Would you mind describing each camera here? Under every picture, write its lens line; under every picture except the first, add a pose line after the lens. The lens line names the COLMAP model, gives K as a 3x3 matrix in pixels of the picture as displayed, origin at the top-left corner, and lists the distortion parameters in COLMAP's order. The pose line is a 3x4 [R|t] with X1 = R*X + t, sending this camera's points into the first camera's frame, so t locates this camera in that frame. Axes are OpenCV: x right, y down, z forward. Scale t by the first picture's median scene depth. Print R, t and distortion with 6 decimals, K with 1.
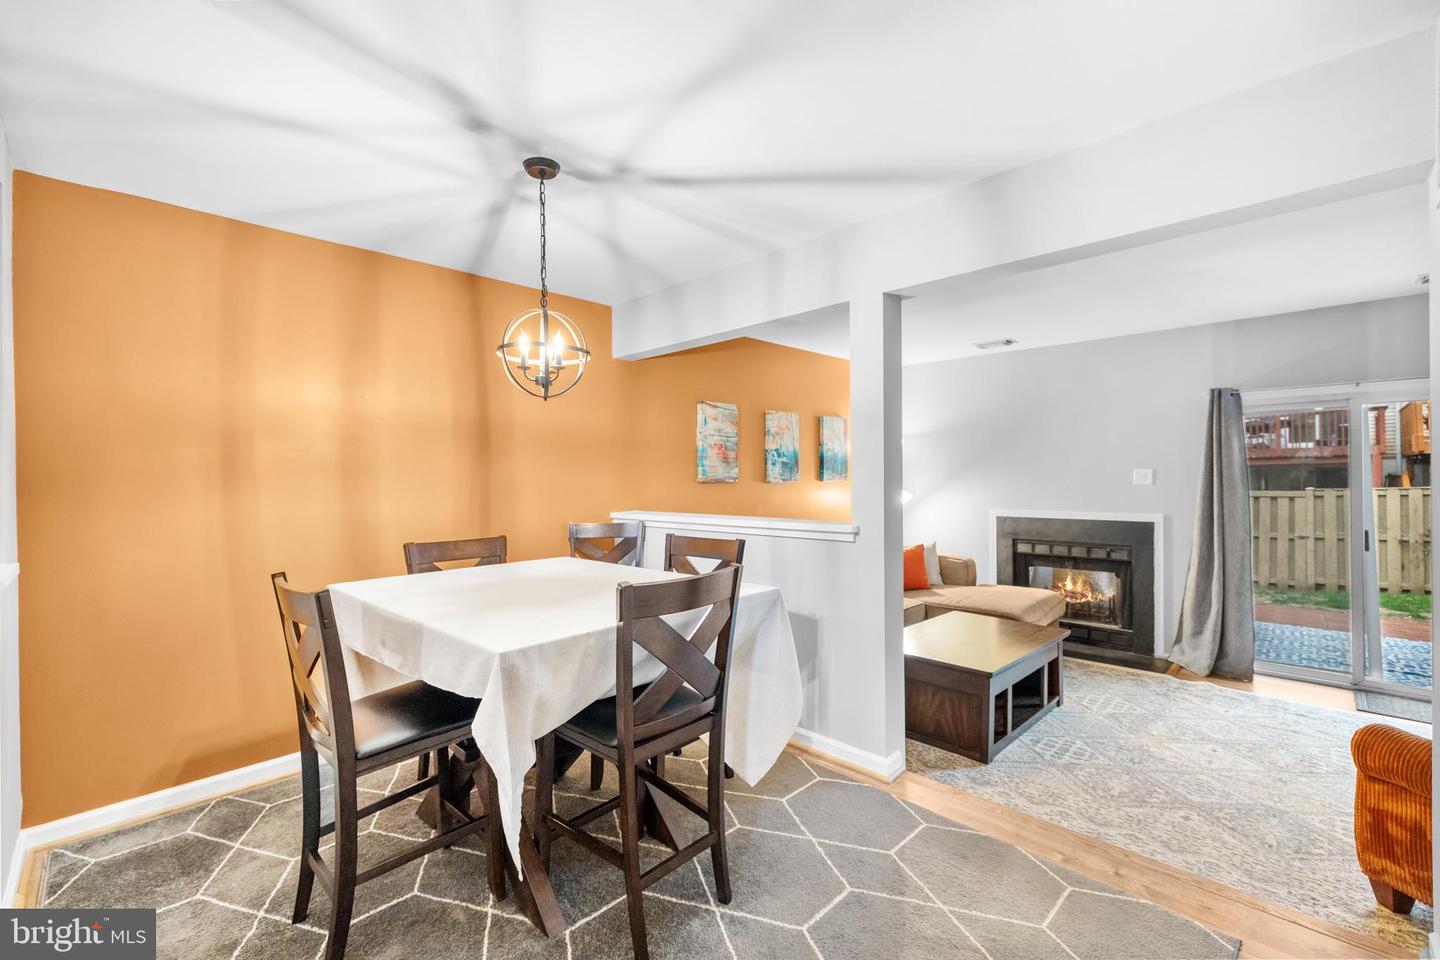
lens RADIAL K [[611.7, 0, 722.8], [0, 611.7, 473.8], [0, 0, 1]] dist [-0.000528, 0.000392]
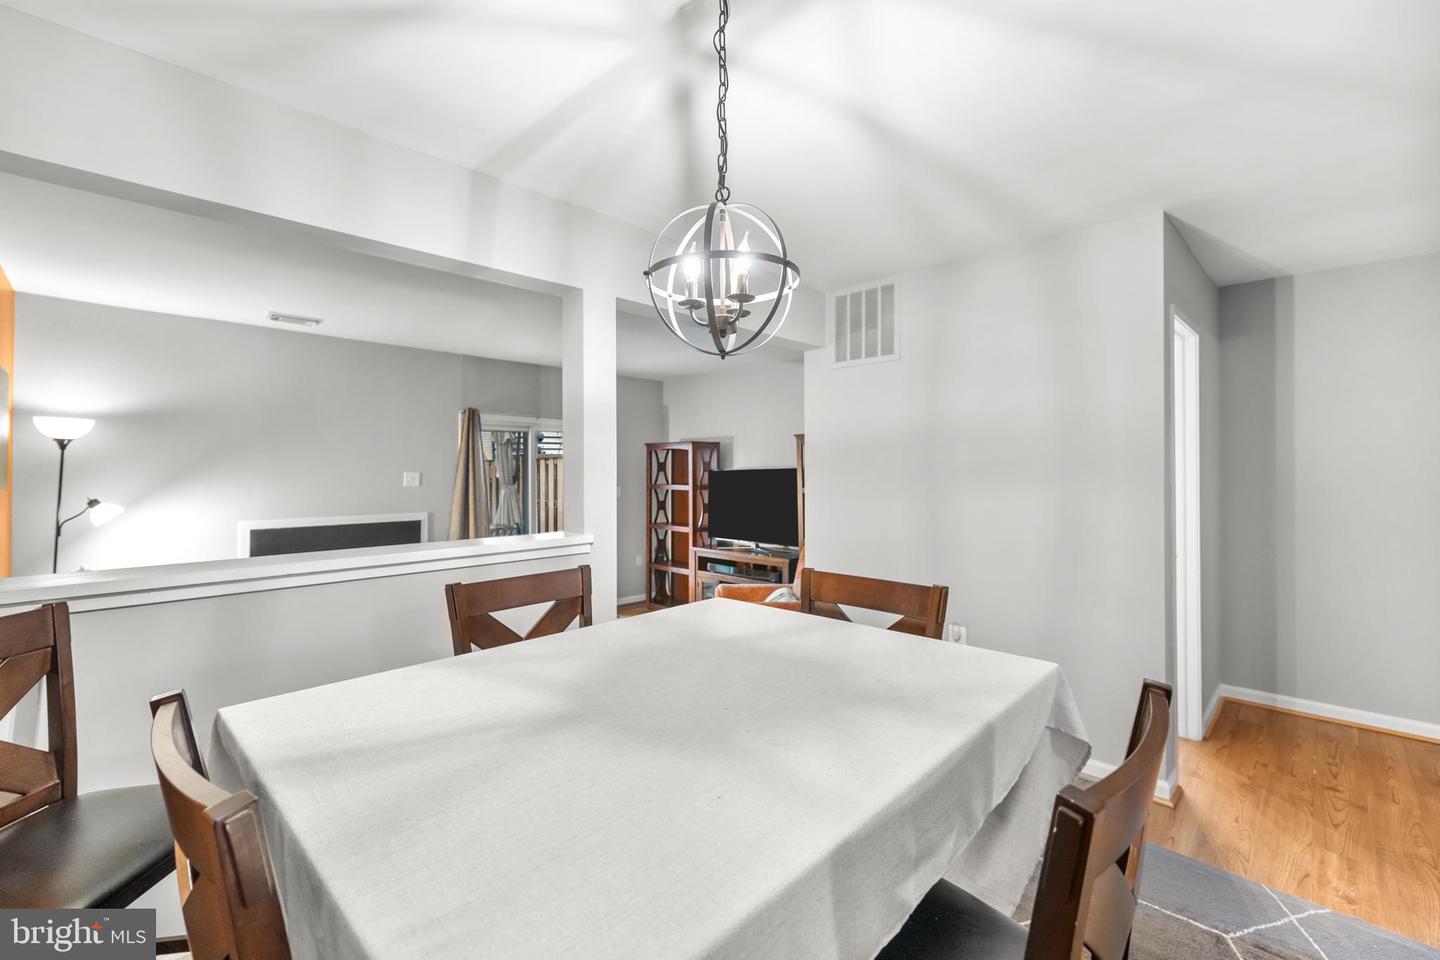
lens RADIAL K [[616.2, 0, 720.6], [0, 616.2, 476.1], [0, 0, 1]] dist [0.000317, 0.000058]
pose [[0.026307, 0.003089, 0.999649, -0.498541], [-0.004738, 0.999984, -0.002965, -0.000148], [-0.999643, -0.004658, 0.026321, 0.542951]]
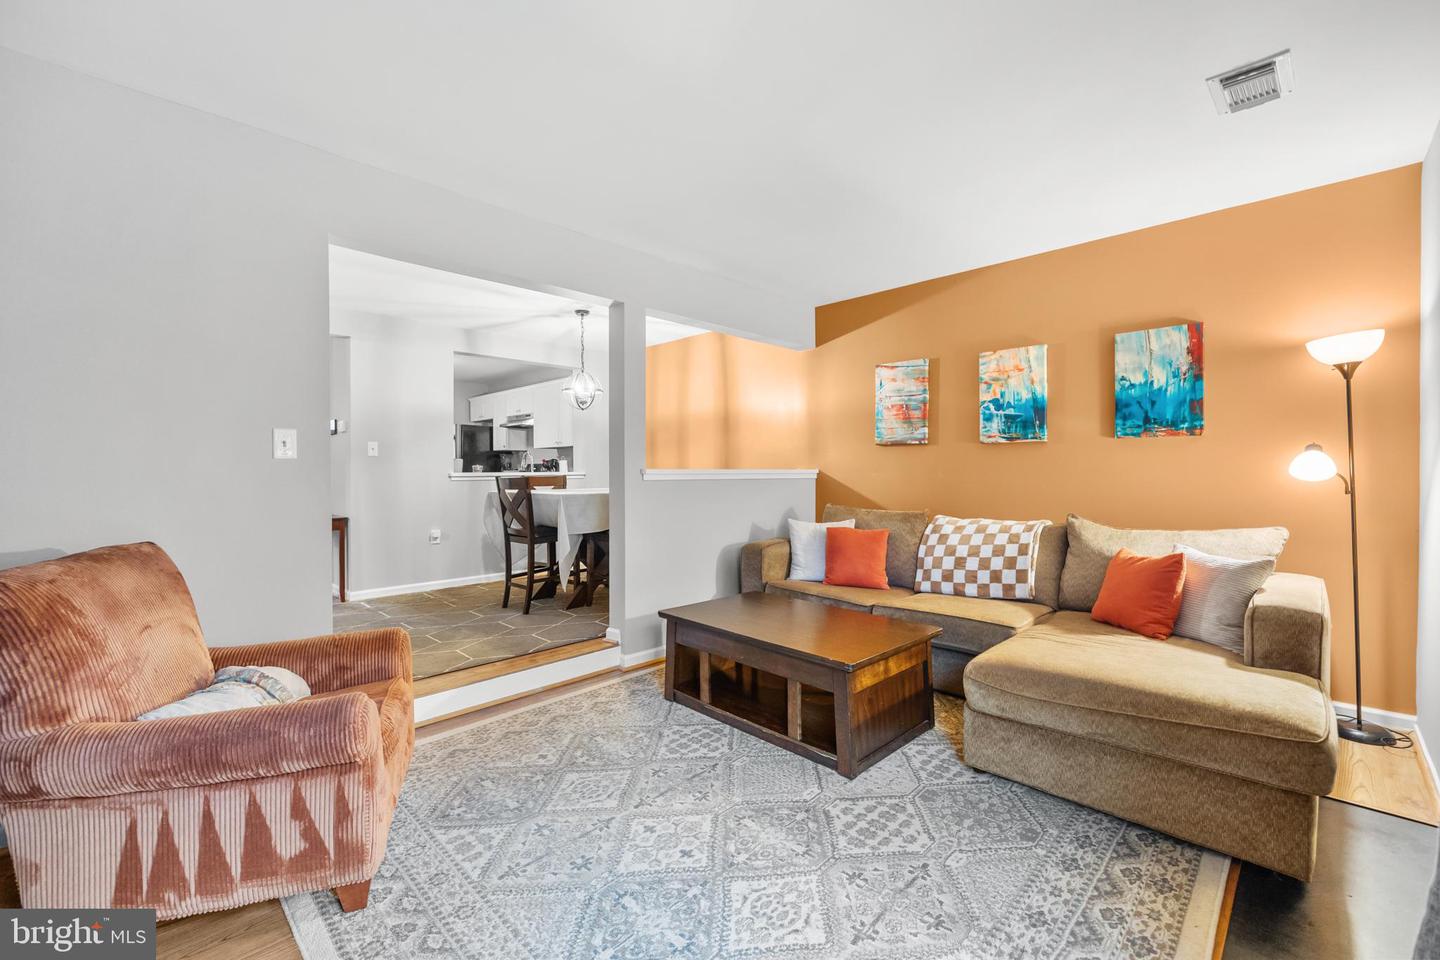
lens RADIAL K [[611.7, 0, 714.1], [0, 611.7, 479.8], [0, 0, 1]] dist [-0.000528, 0.000392]
pose [[-0.012094, 0.026684, -0.999571, 1.141026], [0.011882, 0.999577, 0.026541, 0.048471], [0.999856, -0.011556, -0.012406, 0.842746]]
